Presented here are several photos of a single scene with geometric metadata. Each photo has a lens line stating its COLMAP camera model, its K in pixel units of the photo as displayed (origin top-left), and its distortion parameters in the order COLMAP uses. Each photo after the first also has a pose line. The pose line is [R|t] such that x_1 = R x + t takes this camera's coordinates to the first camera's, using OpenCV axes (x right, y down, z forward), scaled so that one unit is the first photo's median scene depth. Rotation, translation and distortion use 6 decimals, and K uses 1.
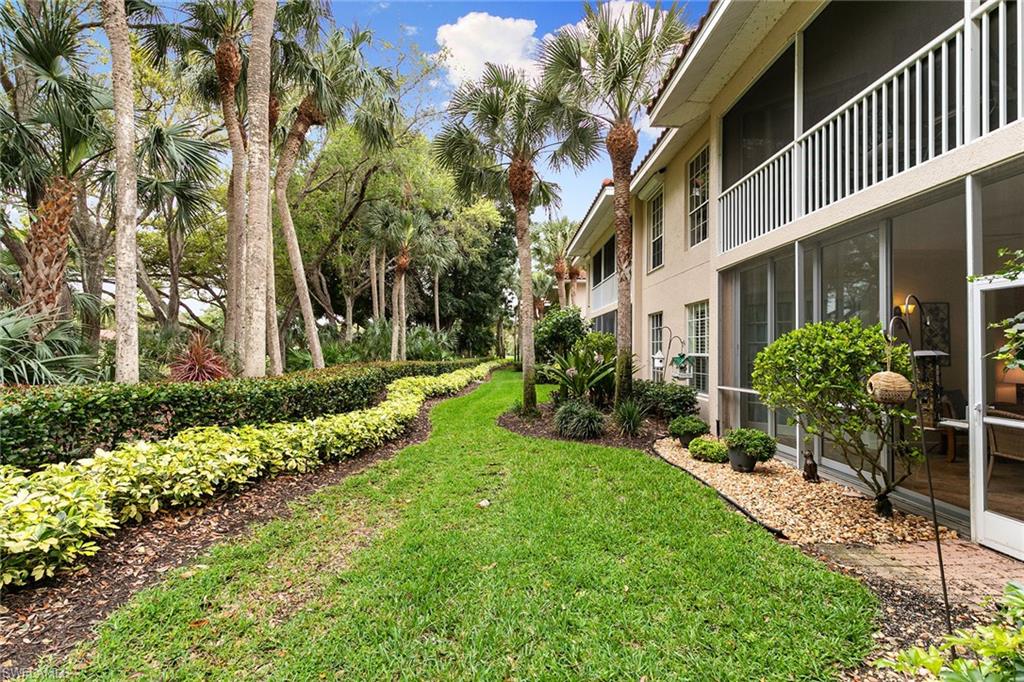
lens RADIAL K [[457.8, 0, 512.4], [0, 457.8, 341.7], [0, 0, 1]] dist [0.008675, -0.001171]
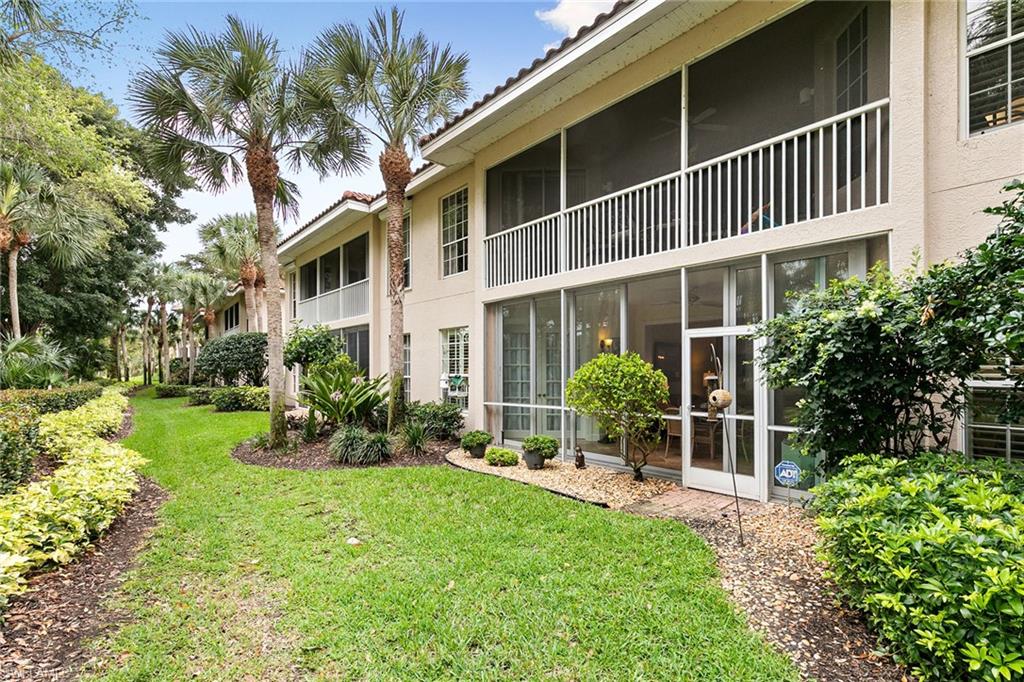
lens RADIAL K [[457.8, 0, 535.1], [0, 457.8, 367.8], [0, 0, 1]] dist [0.008675, -0.001171]
pose [[0.772632, -0.005236, 0.634832, -0.275172], [-0.005172, 0.999881, 0.014542, -0.012497], [-0.634833, -0.014519, 0.772513, 0.034209]]
